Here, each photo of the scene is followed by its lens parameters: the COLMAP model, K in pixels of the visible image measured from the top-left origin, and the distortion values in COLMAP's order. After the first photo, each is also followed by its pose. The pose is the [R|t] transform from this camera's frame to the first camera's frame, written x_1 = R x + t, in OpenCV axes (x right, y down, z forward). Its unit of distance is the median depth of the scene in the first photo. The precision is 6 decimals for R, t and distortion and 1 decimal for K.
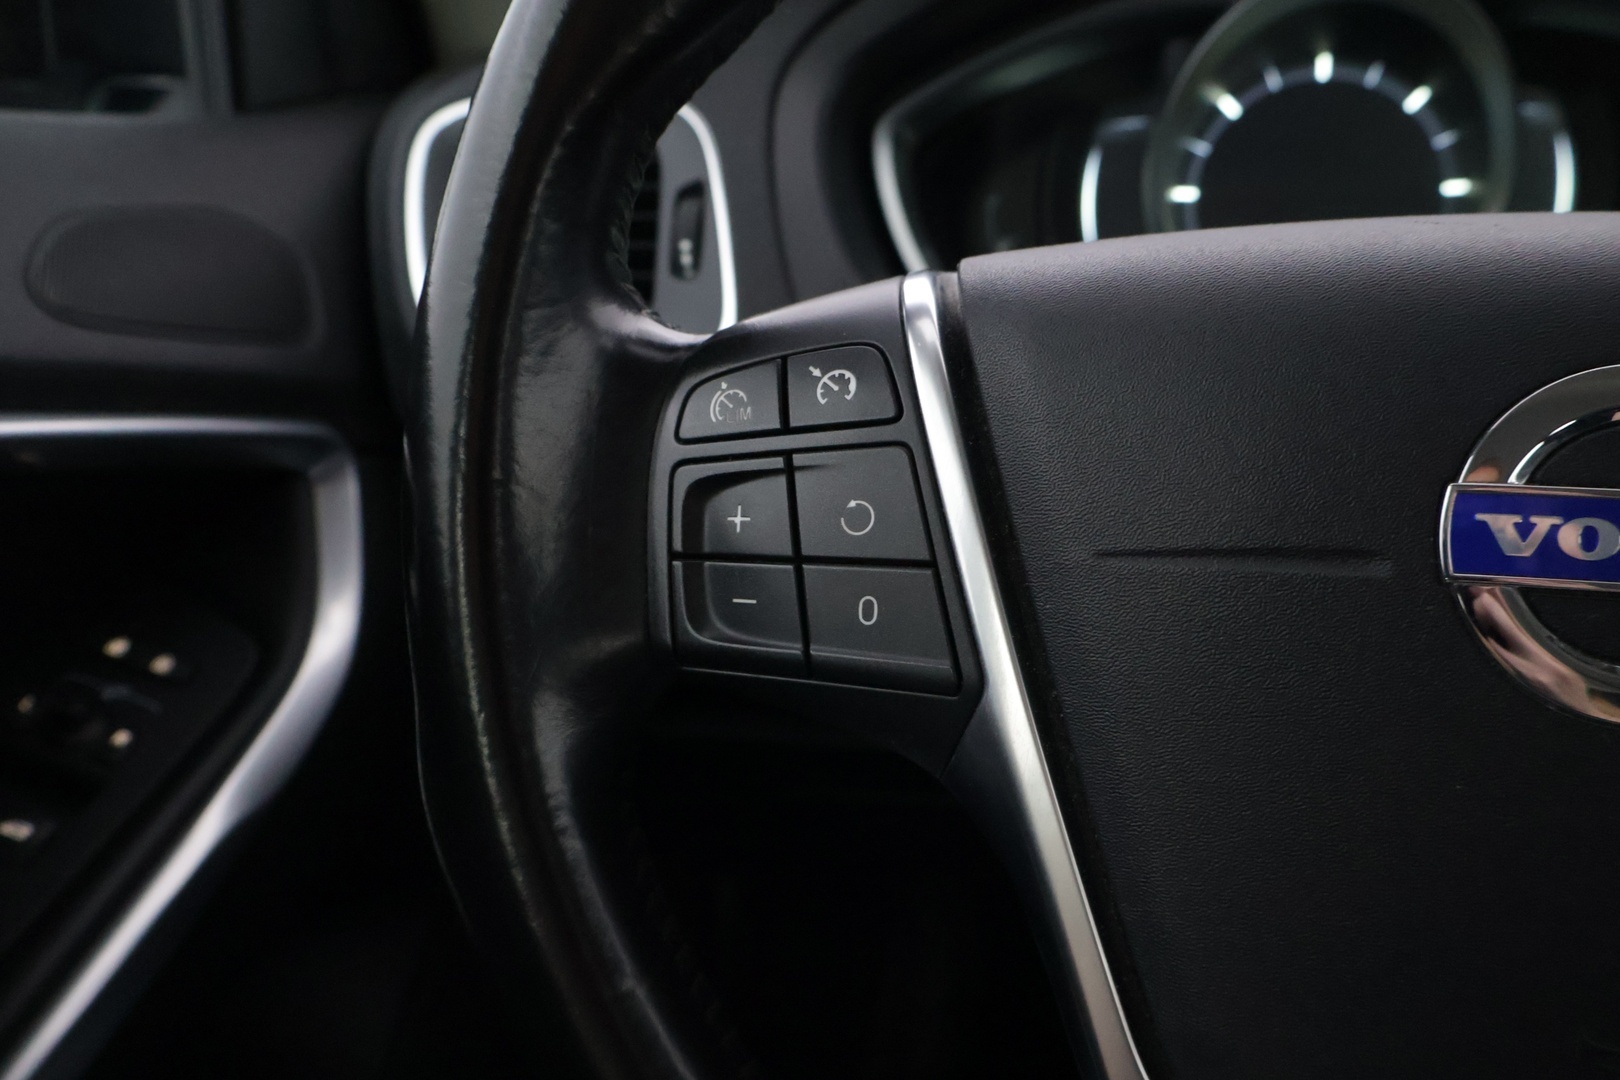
lens RADIAL K [[1377.0, 0, 822.3], [0, 1377.0, 545.7], [0, 0, 1]] dist [-0.011481, 0.002627]
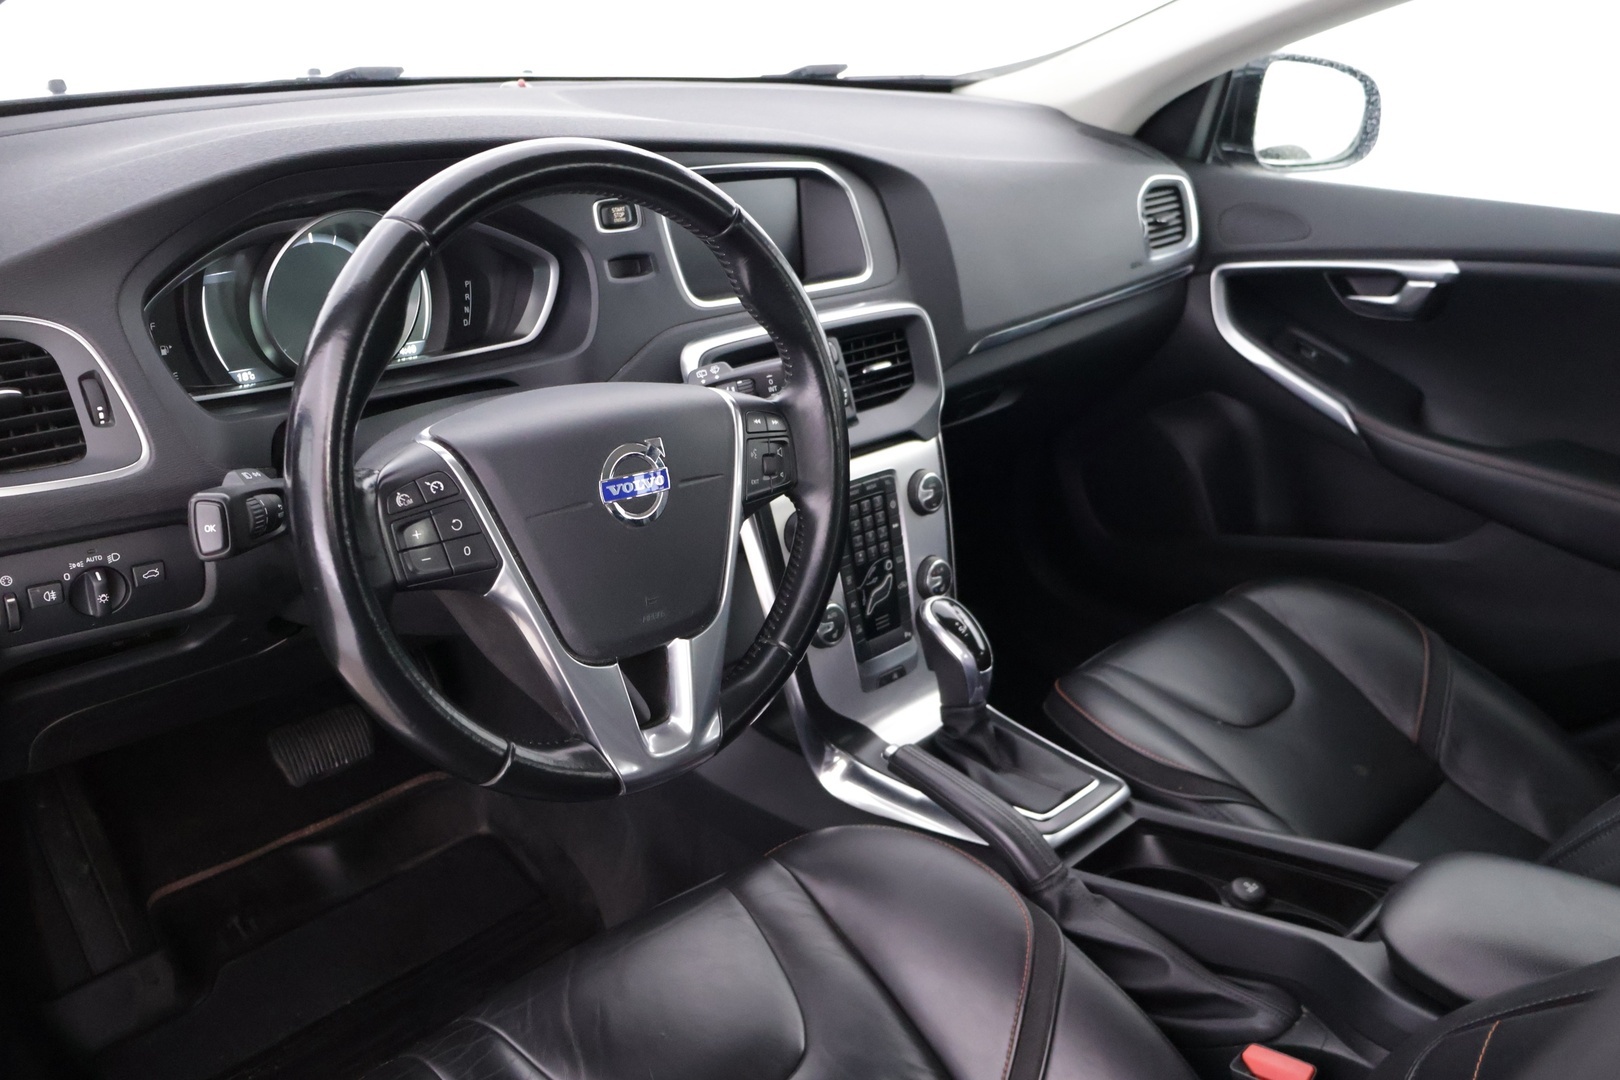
lens RADIAL K [[1377.0, 0, 824.5], [0, 1377.0, 548.6], [0, 0, 1]] dist [-0.011481, 0.002627]
pose [[0.528774, -0.267353, 0.805556, -2.026658], [0.152123, 0.963579, 0.219943, -0.520034], [-0.835019, 0.006243, 0.550185, -1.451697]]
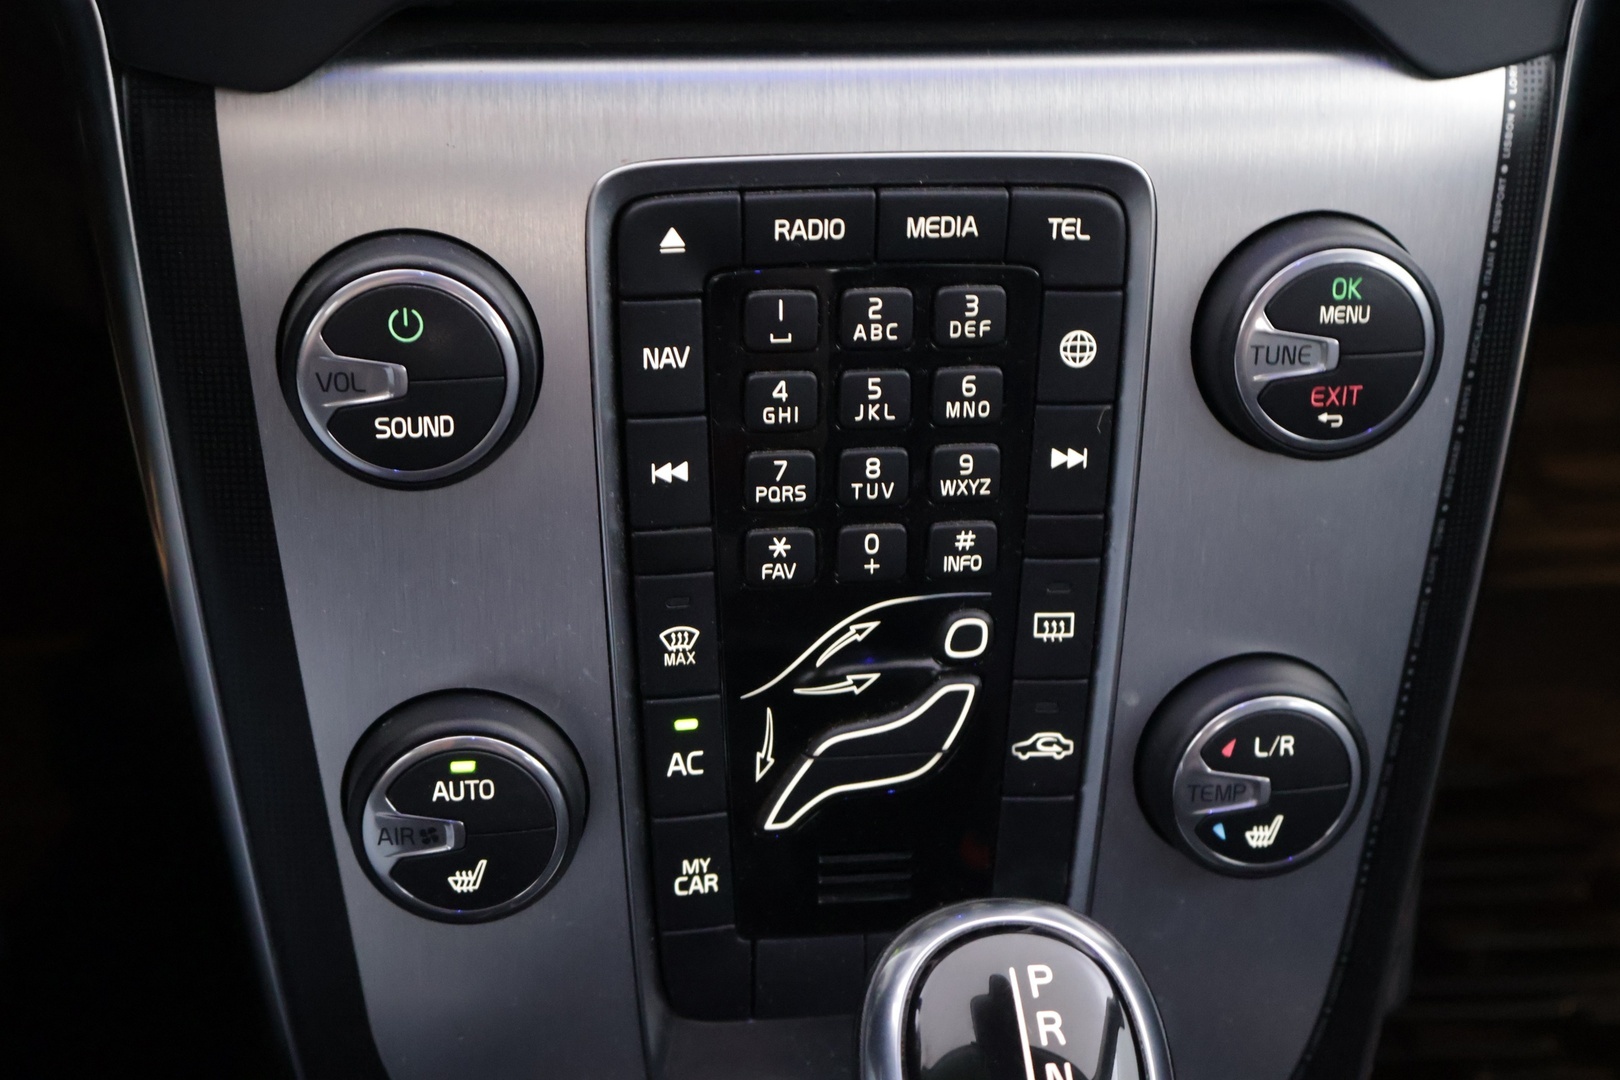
lens RADIAL K [[2257.3, 0, 819.4], [0, 2257.3, 545.8], [0, 0, 1]] dist [0.003413, 0.000000]
pose [[0.937011, -0.118733, 0.328500, 1.514971], [-0.005341, 0.935475, 0.353354, 0.044971], [-0.349258, -0.332851, 0.875916, -0.244706]]
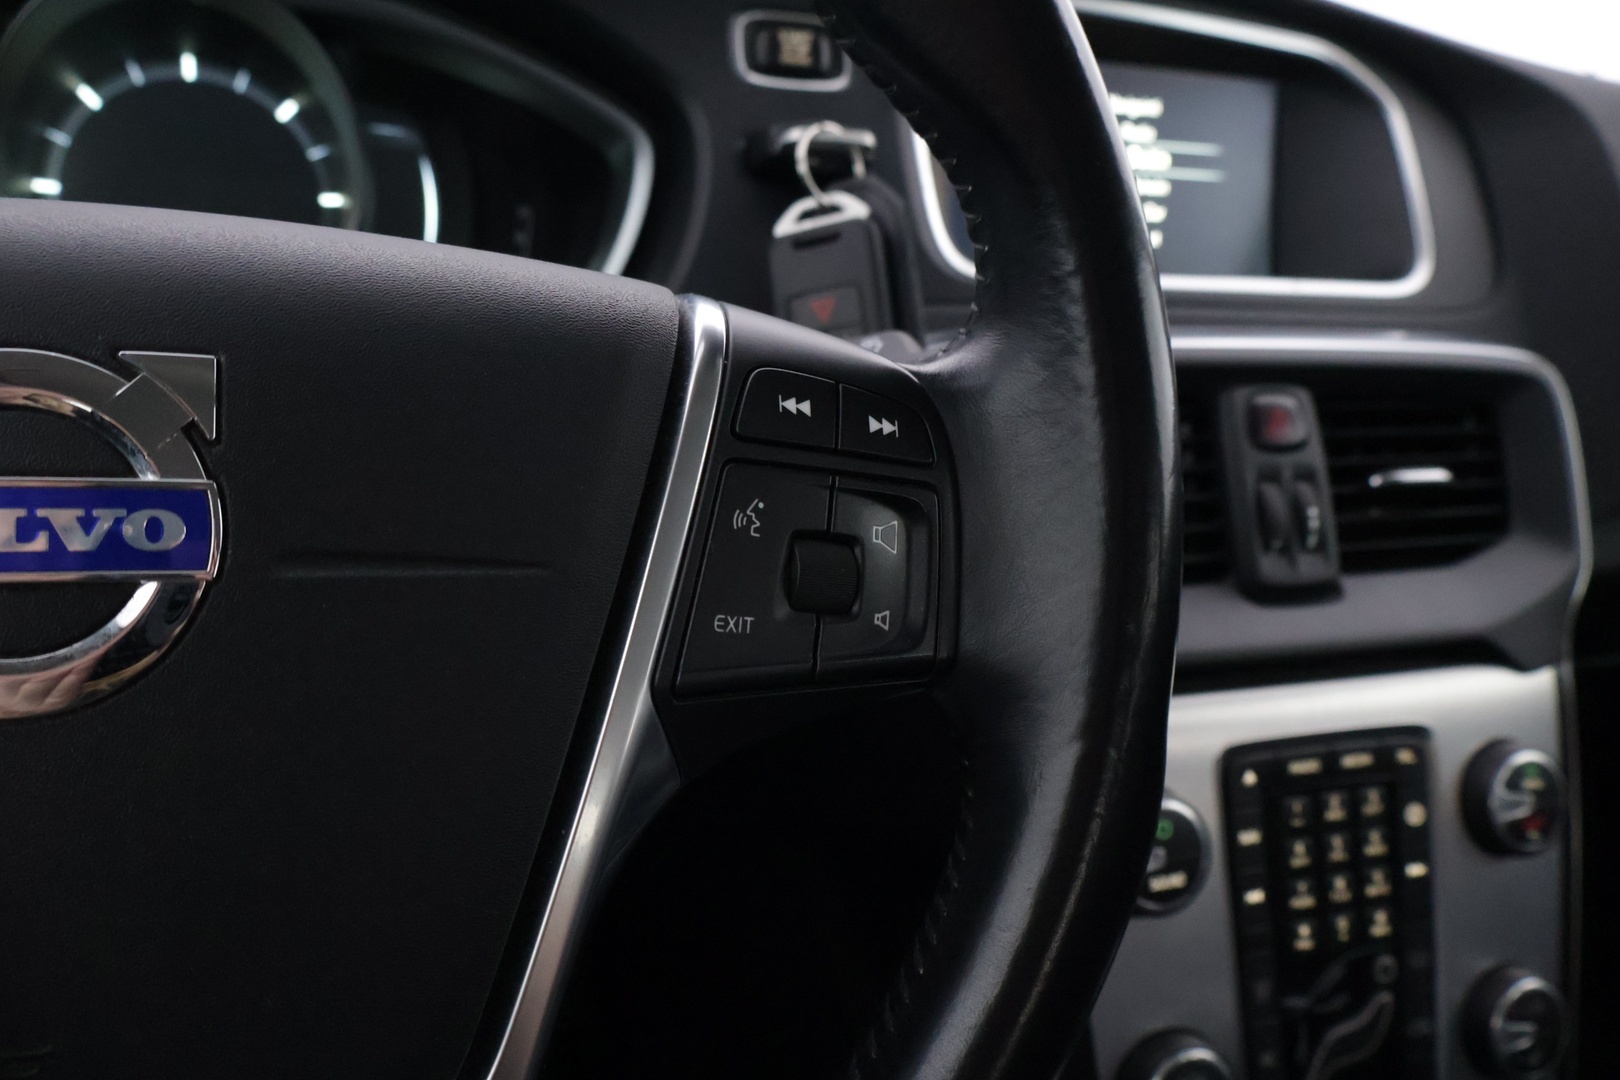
lens RADIAL K [[1377.0, 0, 807.4], [0, 1377.0, 531.4], [0, 0, 1]] dist [-0.011481, 0.002627]
pose [[0.843614, -0.041830, 0.535318, 0.429226], [0.054678, 0.998471, -0.008146, 0.030712], [-0.534158, 0.036142, 0.844611, -0.107916]]
